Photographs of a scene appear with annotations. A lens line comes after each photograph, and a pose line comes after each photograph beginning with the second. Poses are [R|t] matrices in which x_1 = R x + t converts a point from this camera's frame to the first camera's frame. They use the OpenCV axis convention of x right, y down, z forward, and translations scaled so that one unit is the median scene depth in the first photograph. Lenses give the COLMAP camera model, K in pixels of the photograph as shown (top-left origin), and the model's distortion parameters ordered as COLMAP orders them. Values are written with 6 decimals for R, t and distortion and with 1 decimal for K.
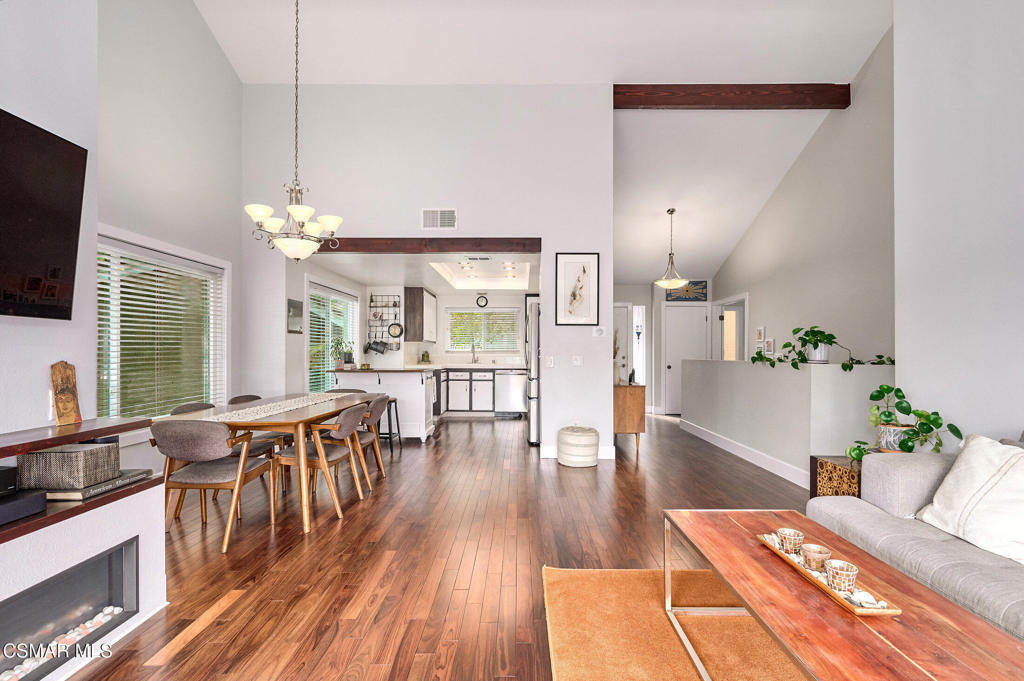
lens RADIAL K [[480.4, 0, 521.4], [0, 480.4, 351.1], [0, 0, 1]] dist [-0.000155, -0.000146]
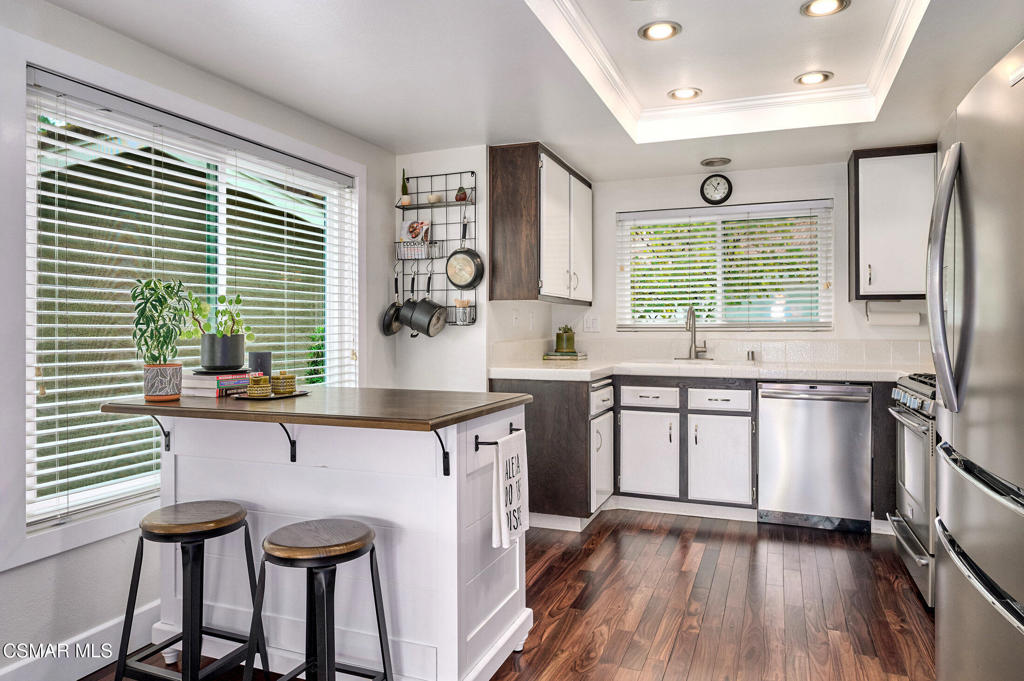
lens RADIAL K [[660.0, 0, 518.1], [0, 660.0, 321.3], [0, 0, 1]] dist [-0.010505, 0.003026]
pose [[0.930782, -0.006314, -0.365521, -0.060636], [0.004783, 0.999976, -0.005096, -0.002211], [0.365544, 0.002995, 0.930789, 0.734202]]
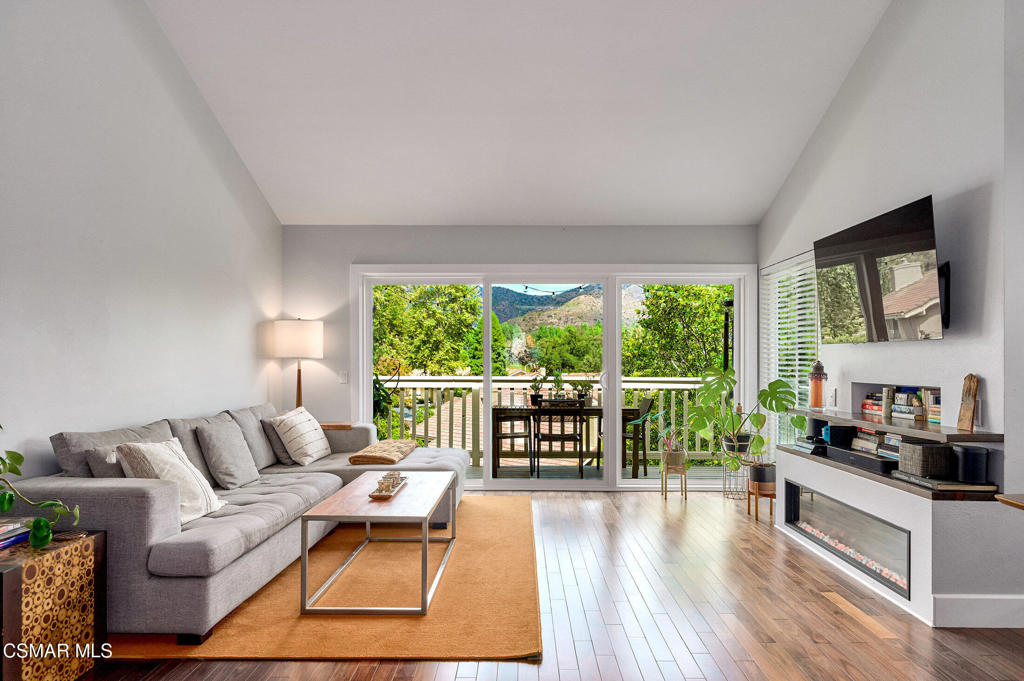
lens RADIAL K [[628.1, 0, 503.9], [0, 628.1, 360.7], [0, 0, 1]] dist [-0.007341, -0.000871]
pose [[-0.999529, -0.001337, 0.030650, 0.031161], [-0.001432, 0.999994, -0.003058, -0.001011], [-0.030646, -0.003101, -0.999525, 0.845449]]
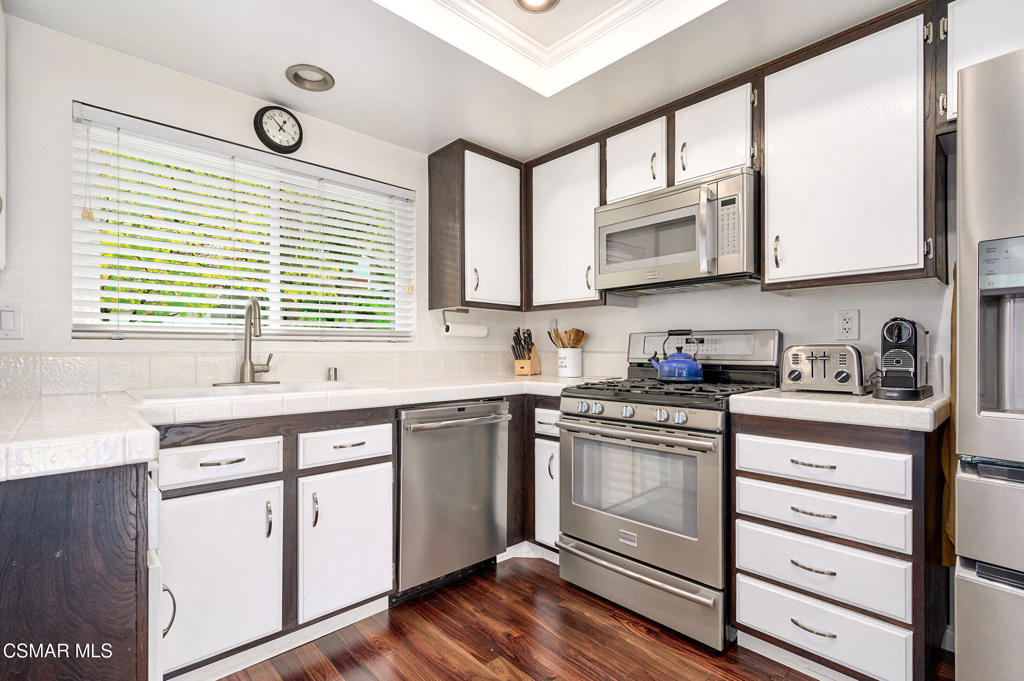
lens RADIAL K [[480.4, 0, 516.4], [0, 480.4, 349.3], [0, 0, 1]] dist [-0.000155, -0.000146]
pose [[0.732454, -0.001552, 0.680815, -0.243268], [0.000391, 0.999998, 0.001858, 0.012855], [-0.680817, -0.001095, 0.732453, 1.124578]]
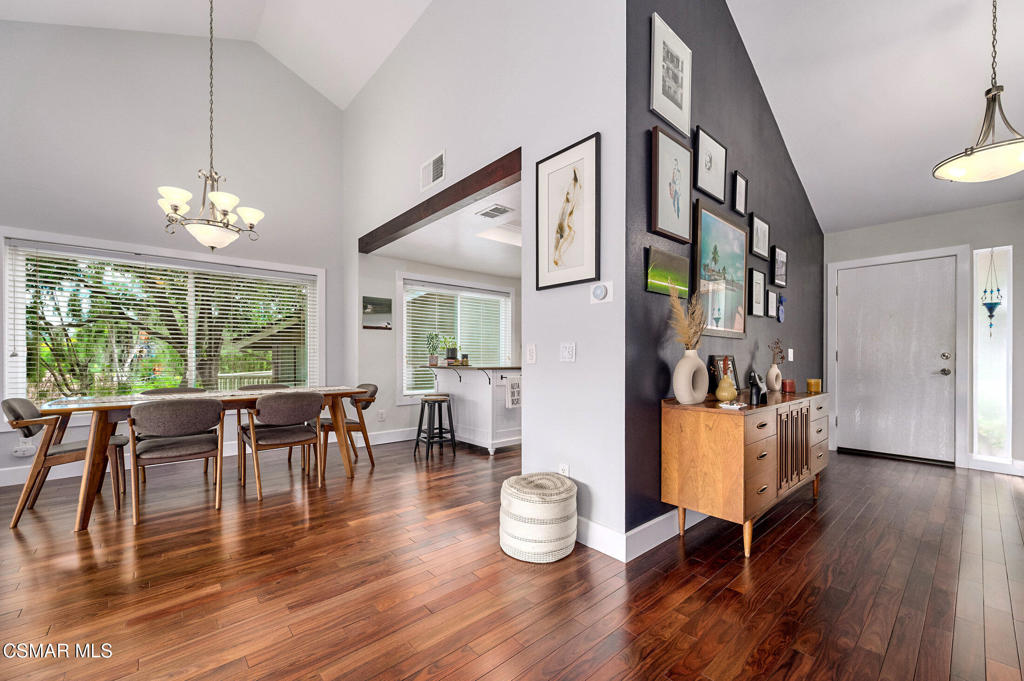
lens RADIAL K [[414.9, 0, 517.5], [0, 414.9, 359.3], [0, 0, 1]] dist [-0.001563, 0.000433]
pose [[0.659845, 0.002737, -0.751397, 0.371269], [0.000610, 0.999991, 0.004178, 0.022789], [0.751401, -0.003215, 0.659838, 0.572136]]
